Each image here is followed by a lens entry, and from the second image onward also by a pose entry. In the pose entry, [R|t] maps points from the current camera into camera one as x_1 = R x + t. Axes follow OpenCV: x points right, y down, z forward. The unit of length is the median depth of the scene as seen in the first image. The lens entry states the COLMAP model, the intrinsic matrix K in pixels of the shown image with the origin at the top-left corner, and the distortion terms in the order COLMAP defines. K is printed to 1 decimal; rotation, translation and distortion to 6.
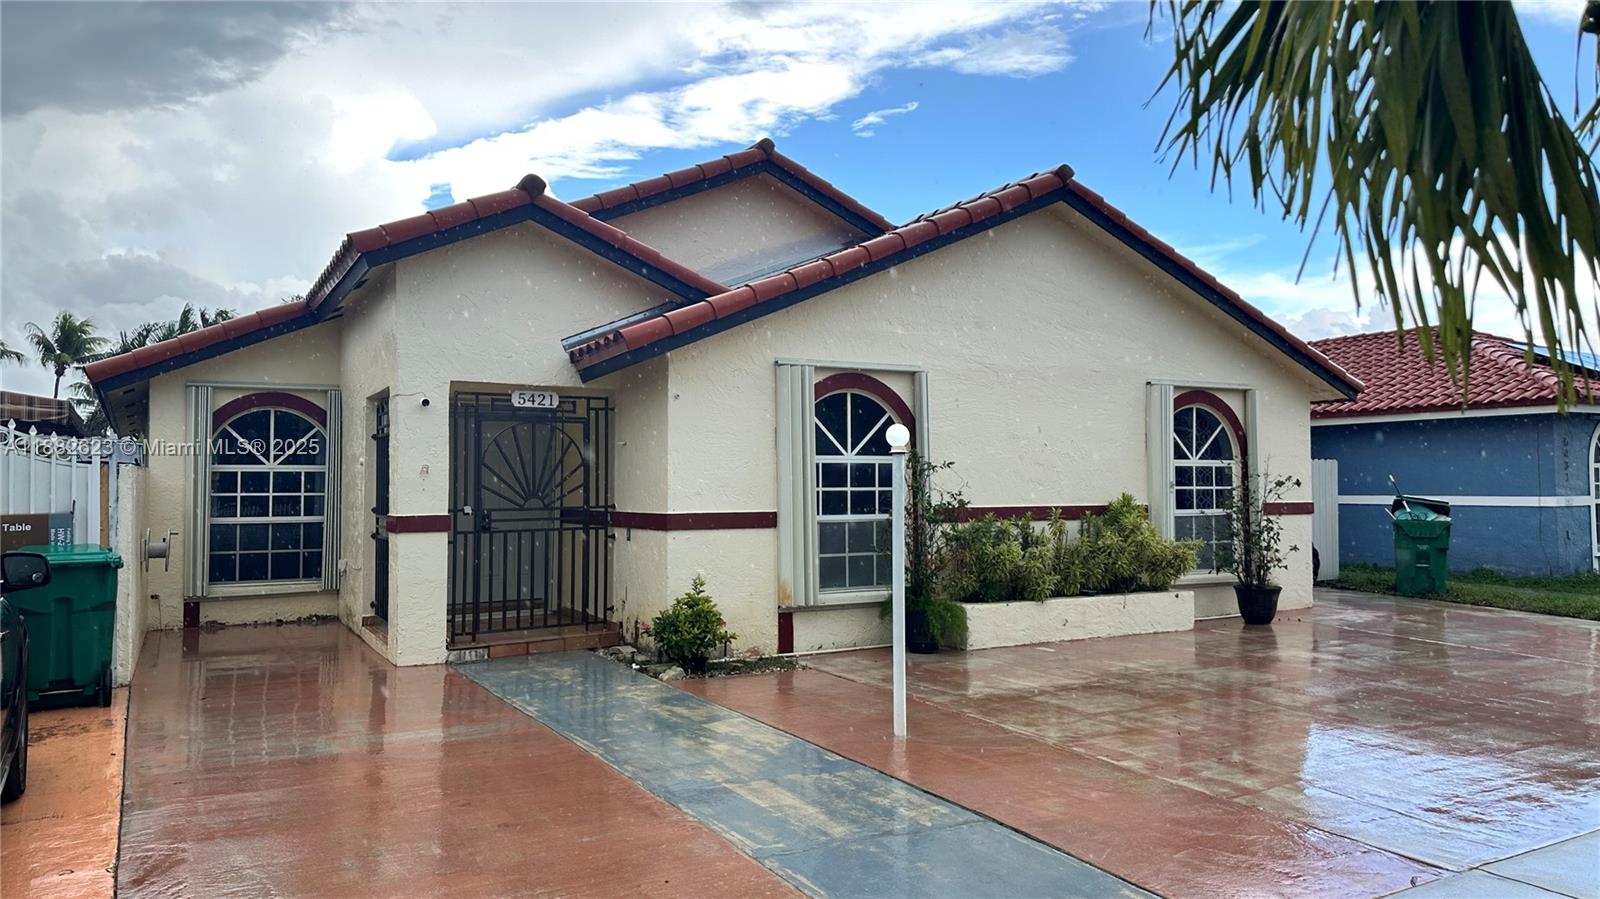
lens RADIAL K [[1142.7, 0, 859.4], [0, 1142.7, 455.2], [0, 0, 1]] dist [0.005631, -0.000132]
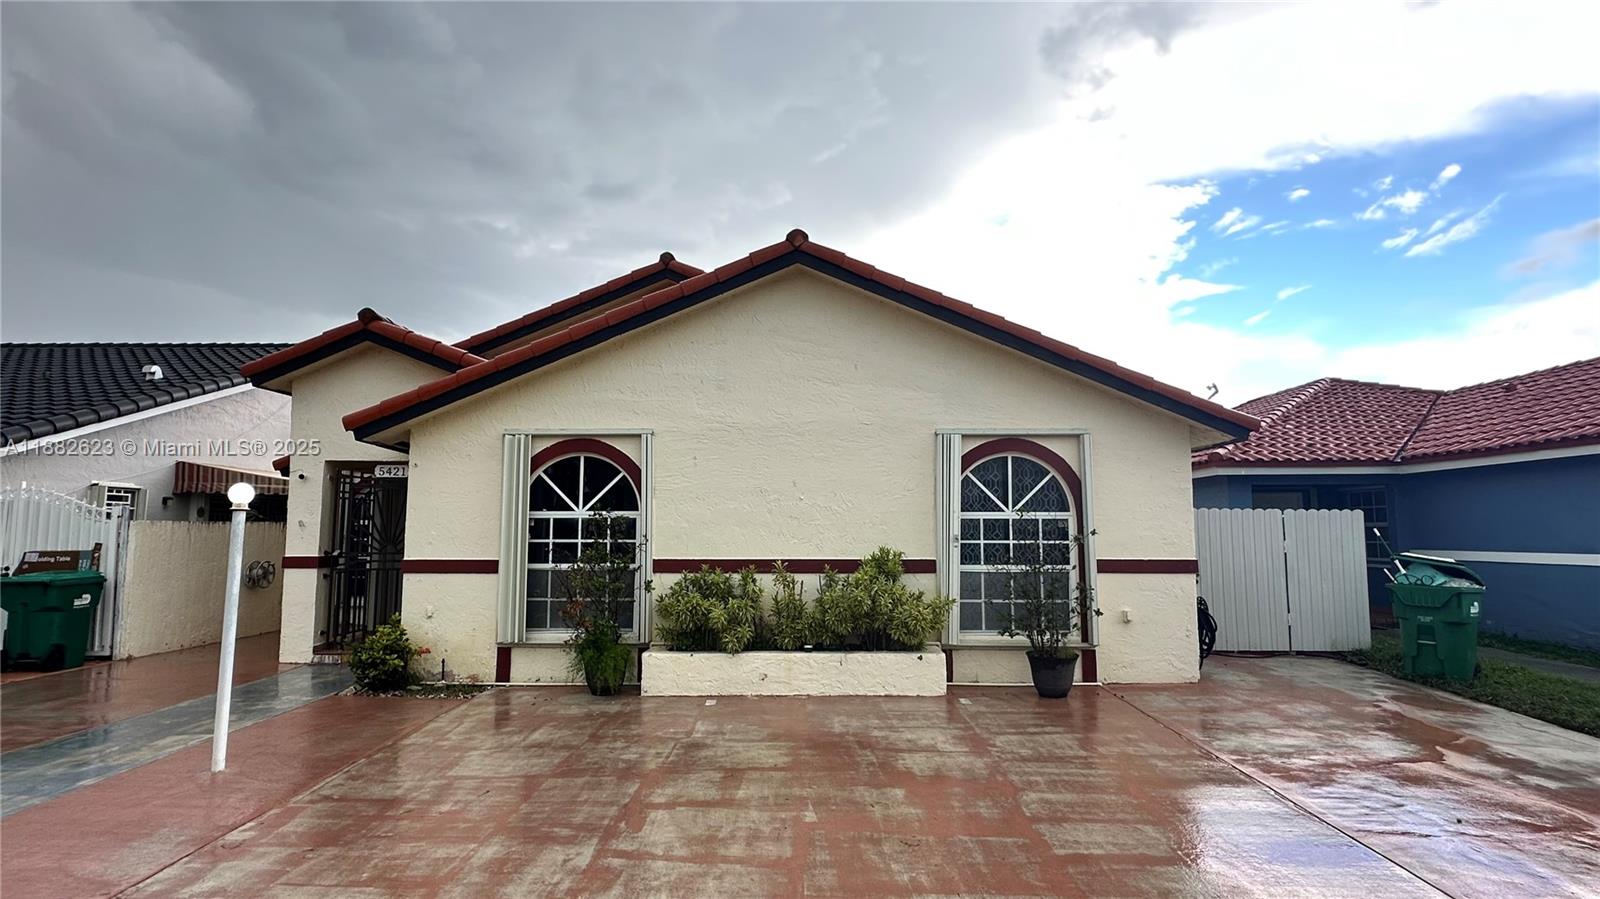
lens RADIAL K [[870.0, 0, 800.0], [0, 870.0, 449.5], [0, 0, 1]] dist [-0.093290, 0.082133]
pose [[0.866756, -0.048028, -0.496415, 0.561336], [0.009769, 0.996796, -0.079383, 0.008751], [0.498637, 0.063956, 0.864448, 0.335151]]
